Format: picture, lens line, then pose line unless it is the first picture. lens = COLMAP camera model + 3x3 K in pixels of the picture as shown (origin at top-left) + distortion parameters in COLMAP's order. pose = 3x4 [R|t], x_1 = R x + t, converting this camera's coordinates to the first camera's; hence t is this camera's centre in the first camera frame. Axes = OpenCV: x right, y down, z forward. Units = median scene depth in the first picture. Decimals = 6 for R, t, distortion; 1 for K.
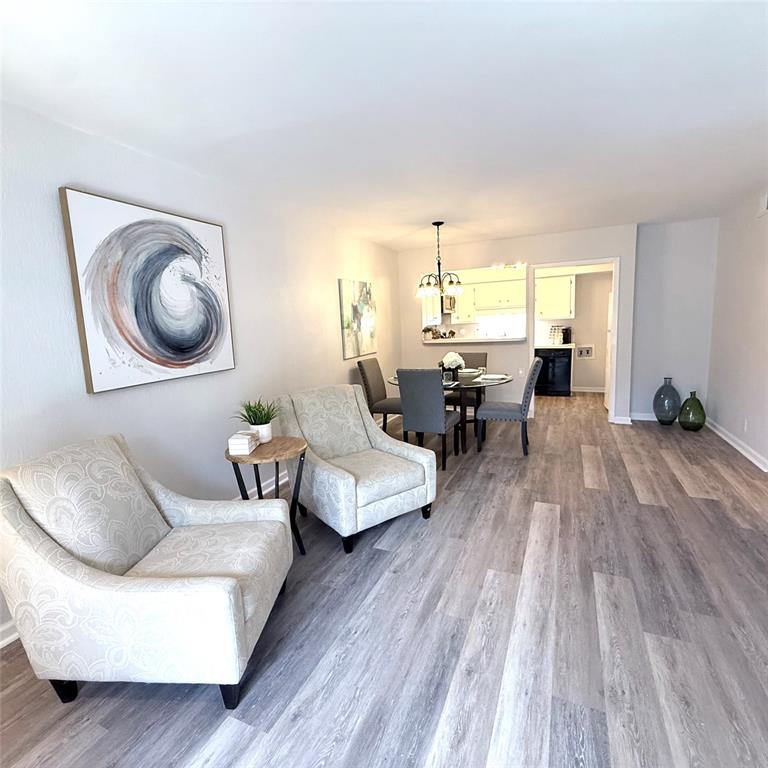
lens RADIAL K [[407.5, 0, 381.7], [0, 407.5, 382.8], [0, 0, 1]] dist [0.000138, -0.000536]
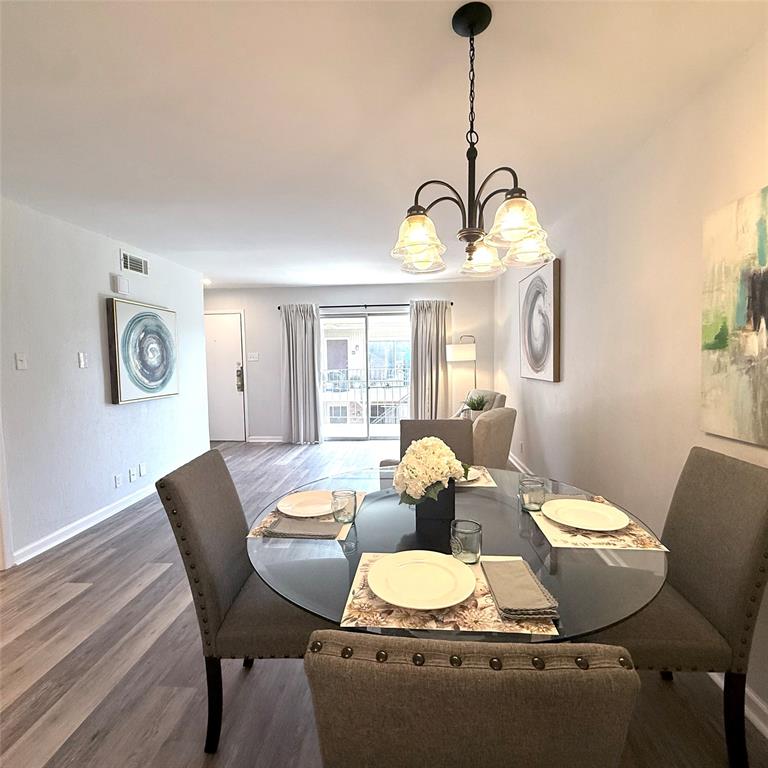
lens RADIAL K [[407.5, 0, 382.0], [0, 407.5, 384.8], [0, 0, 1]] dist [0.000138, -0.000536]
pose [[-0.936952, 0.083286, -0.339388, 0.472425], [0.007453, 0.975726, 0.218867, -0.282479], [0.349379, 0.202538, -0.914830, 1.899293]]
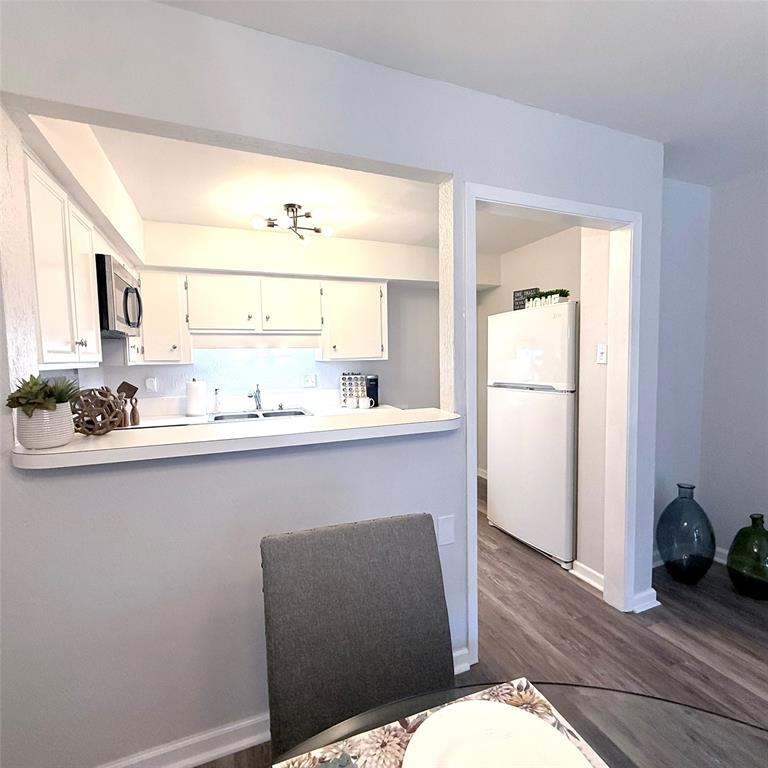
lens RADIAL K [[407.5, 0, 384.4], [0, 407.5, 380.8], [0, 0, 1]] dist [0.000138, -0.000536]
pose [[0.689740, -0.007839, 0.724014, 0.170377], [0.085191, 0.993875, -0.070397, -0.222163], [-0.719028, 0.110235, 0.686183, 1.521361]]
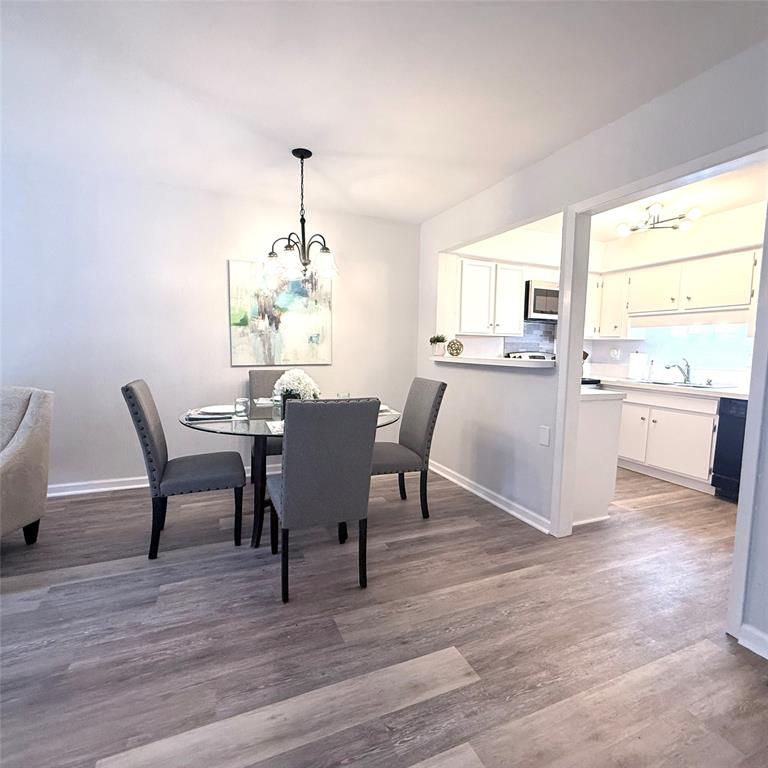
lens RADIAL K [[407.5, 0, 380.8], [0, 407.5, 383.8], [0, 0, 1]] dist [0.000138, -0.000536]
pose [[0.736377, 0.119737, -0.665892, 0.964305], [-0.146873, 0.989035, 0.015423, -0.119386], [0.660437, 0.086444, 0.745889, 0.957904]]
